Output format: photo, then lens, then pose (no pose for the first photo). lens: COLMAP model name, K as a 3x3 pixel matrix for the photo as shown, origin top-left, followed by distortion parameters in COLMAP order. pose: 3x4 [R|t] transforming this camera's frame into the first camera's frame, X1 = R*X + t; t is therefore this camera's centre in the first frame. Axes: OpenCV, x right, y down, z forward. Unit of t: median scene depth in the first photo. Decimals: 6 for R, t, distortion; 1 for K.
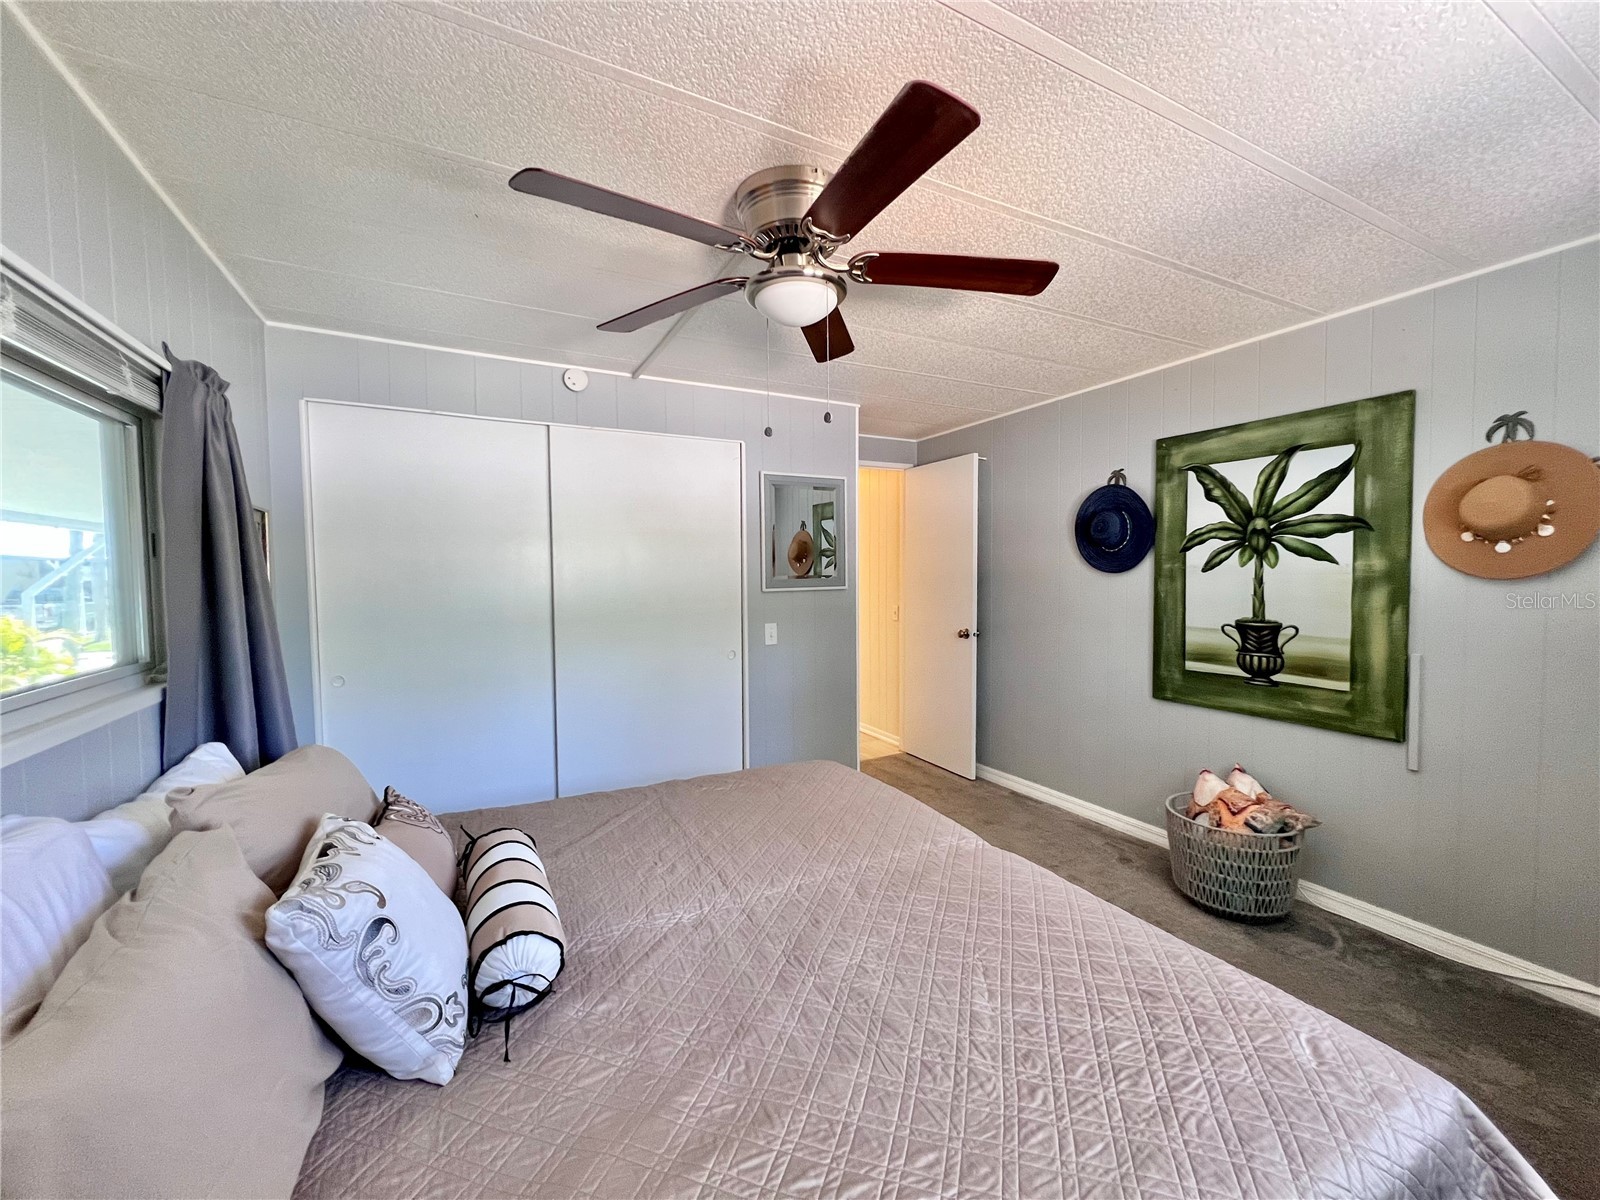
lens RADIAL K [[639.9, 0, 801.2], [0, 639.9, 593.8], [0, 0, 1]] dist [-0.000757, -0.000002]
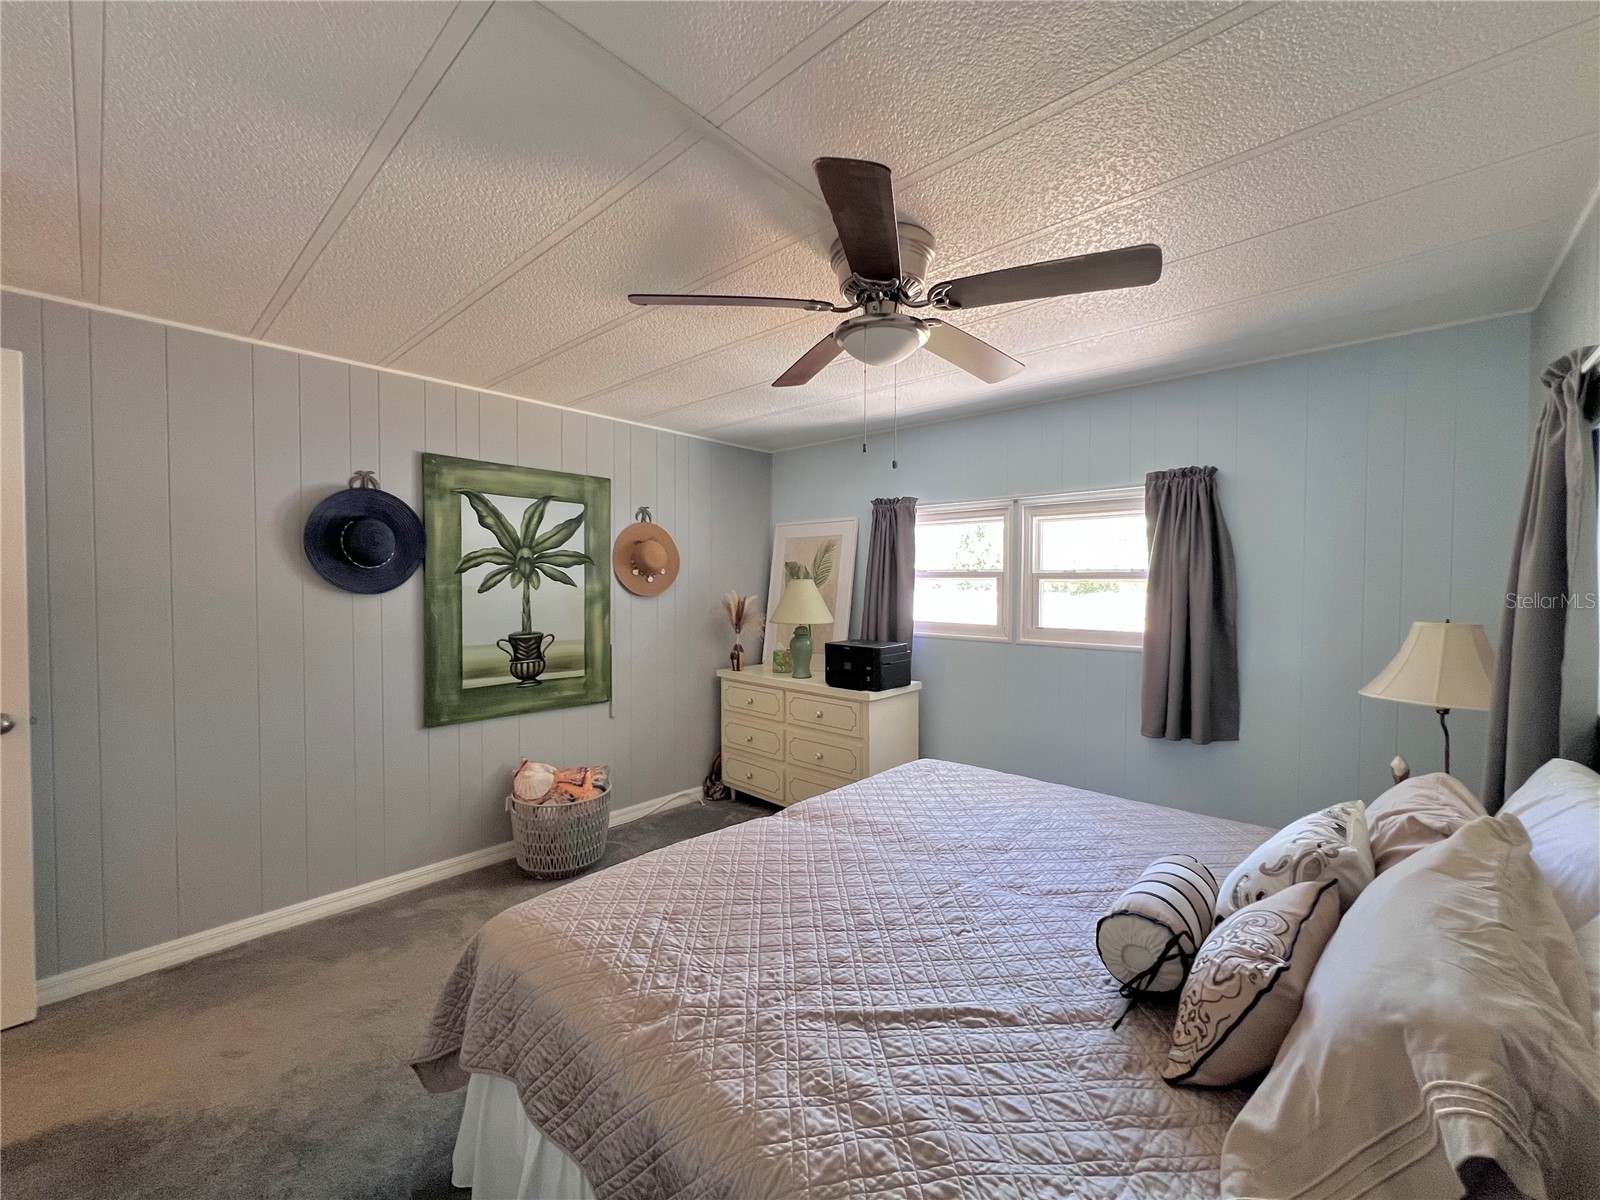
lens RADIAL K [[639.9, 0, 804.4], [0, 639.9, 603.3], [0, 0, 1]] dist [-0.000757, -0.000002]
pose [[-0.341568, -0.012146, 0.939778, -0.592329], [0.037261, 0.998955, 0.026453, -0.026768], [-0.939118, 0.044053, -0.340759, 0.913462]]
